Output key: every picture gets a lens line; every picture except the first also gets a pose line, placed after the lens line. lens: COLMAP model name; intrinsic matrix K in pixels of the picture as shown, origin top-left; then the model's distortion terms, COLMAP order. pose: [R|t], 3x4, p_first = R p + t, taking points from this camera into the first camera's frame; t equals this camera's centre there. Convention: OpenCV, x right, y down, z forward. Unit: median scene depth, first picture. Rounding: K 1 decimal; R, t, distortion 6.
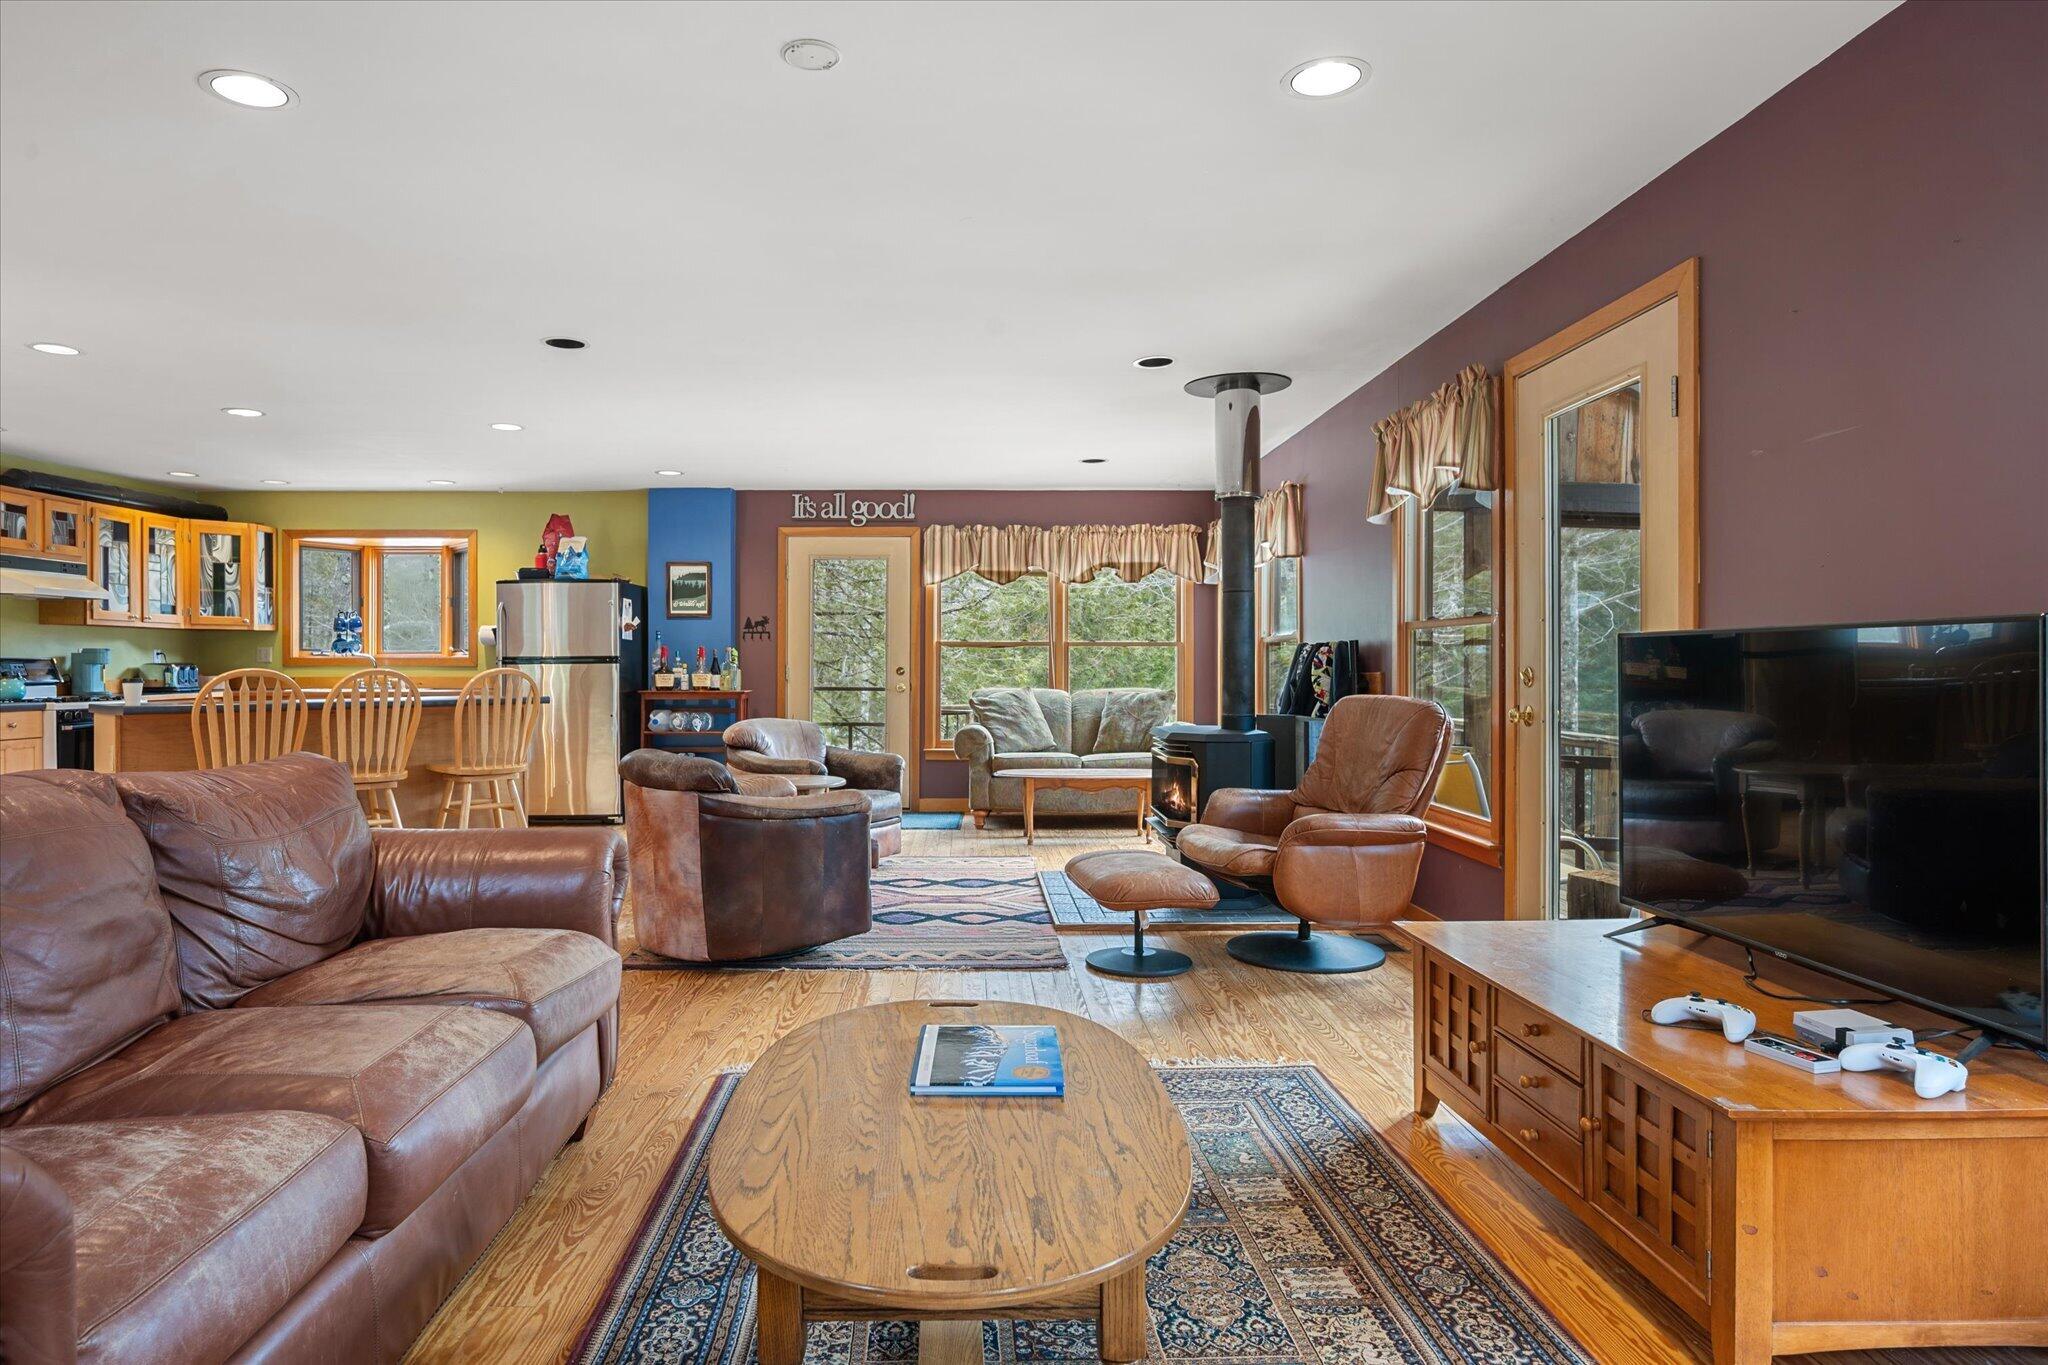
lens RADIAL K [[1182.2, 0, 964.9], [0, 1182.2, 676.6], [0, 0, 1]] dist [-0.000991, -0.000096]
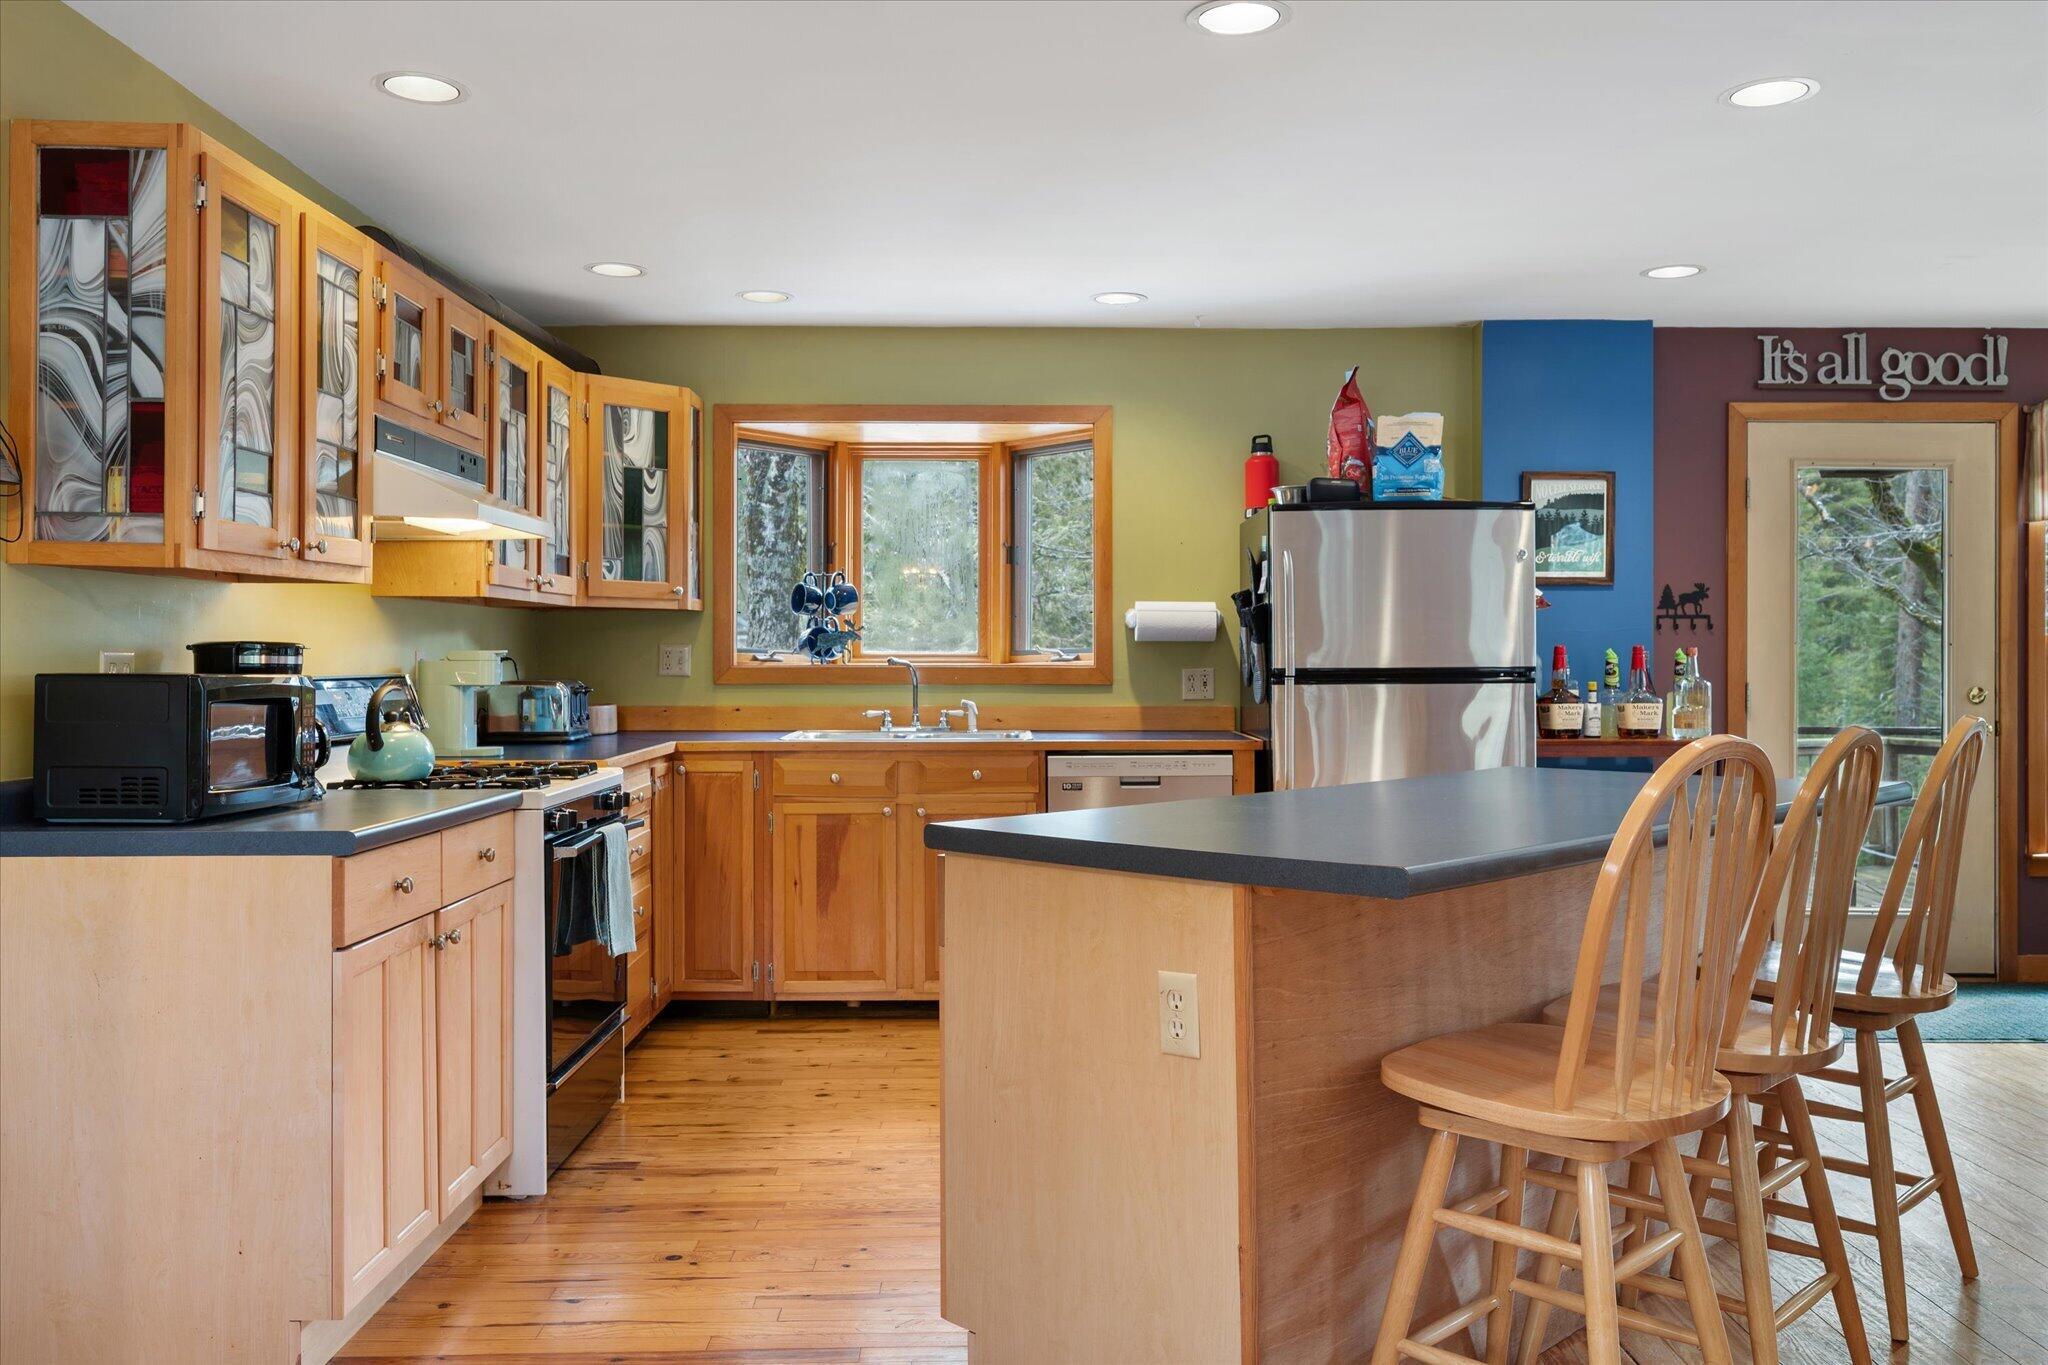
lens RADIAL K [[1604.3, 0, 1036.8], [0, 1604.3, 653.7], [0, 0, 1]] dist [-0.002670, -0.001958]
pose [[0.999890, 0.001132, 0.014768, -0.475019], [-0.000945, 0.999919, -0.012702, -0.013703], [-0.014781, 0.012686, 0.999810, 0.352967]]
